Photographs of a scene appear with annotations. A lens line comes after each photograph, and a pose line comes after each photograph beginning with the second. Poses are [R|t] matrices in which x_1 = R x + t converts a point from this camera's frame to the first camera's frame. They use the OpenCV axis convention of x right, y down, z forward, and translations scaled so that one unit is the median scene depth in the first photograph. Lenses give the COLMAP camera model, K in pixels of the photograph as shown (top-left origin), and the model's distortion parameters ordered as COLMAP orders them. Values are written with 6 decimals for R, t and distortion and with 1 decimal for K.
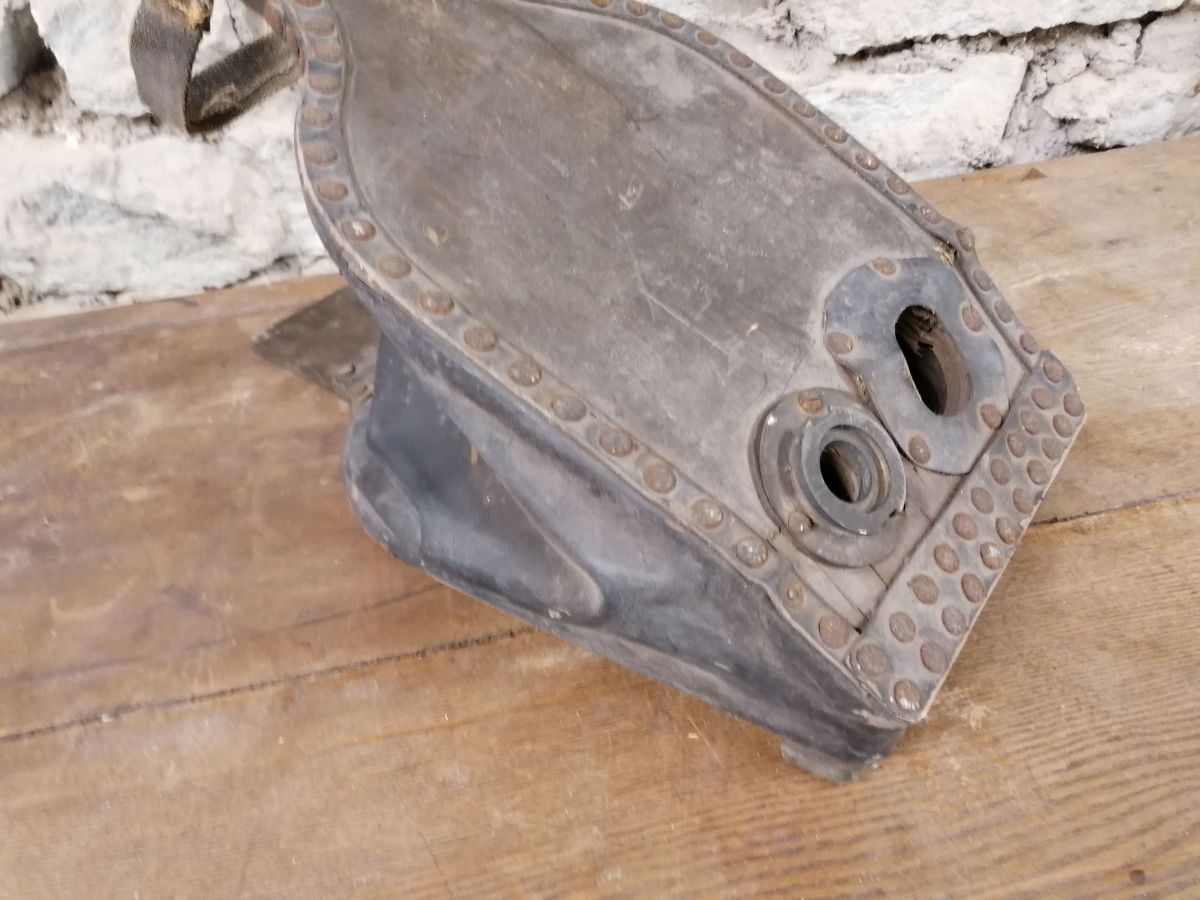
lens RADIAL K [[914.0, 0, 606.5], [0, 914.0, 447.2], [0, 0, 1]] dist [0.018250, -0.001673]
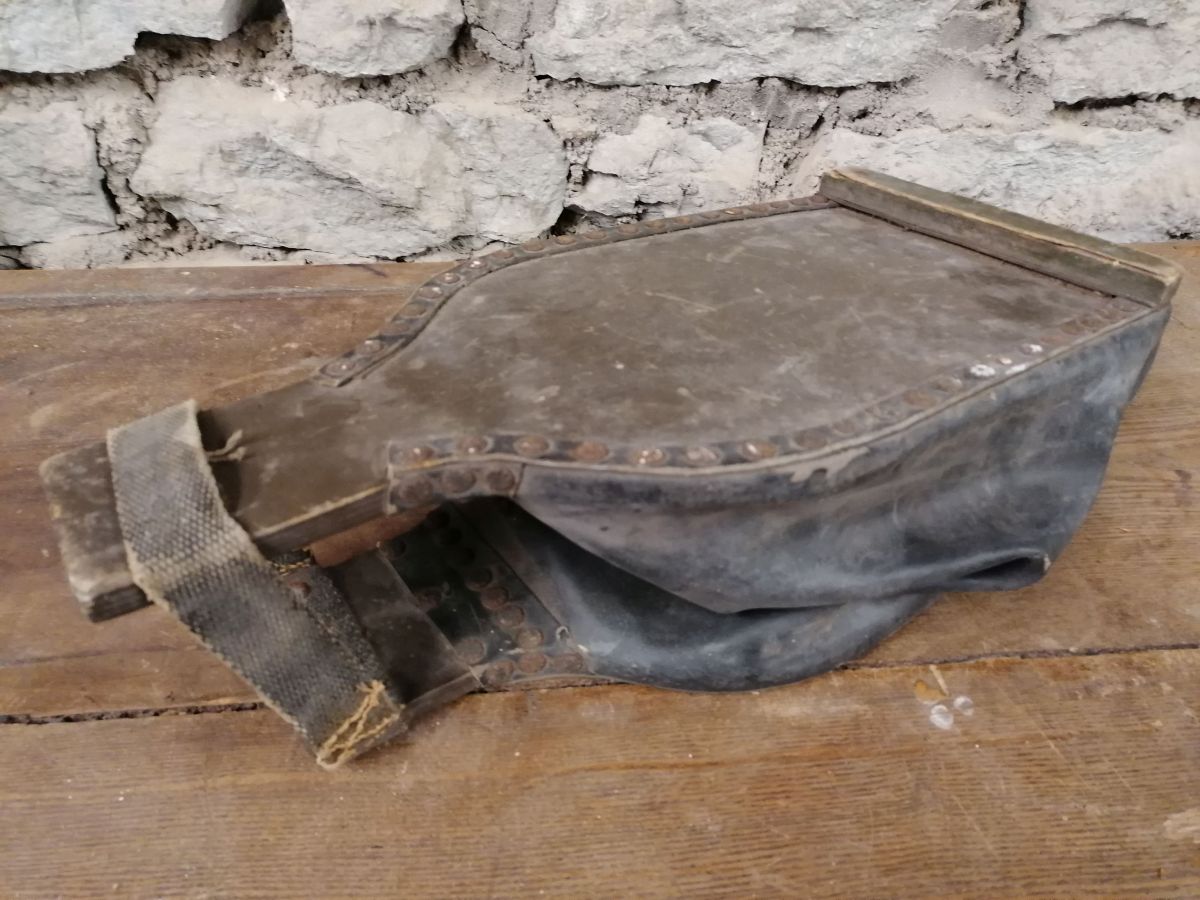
lens RADIAL K [[904.1, 0, 607.1], [0, 904.1, 447.5], [0, 0, 1]] dist [0.026040, -0.001732]
pose [[0.989935, 0.137664, -0.032838, -0.146277], [-0.137755, 0.990466, -0.000507, -0.003926], [0.032455, 0.005026, 0.999461, 0.032916]]
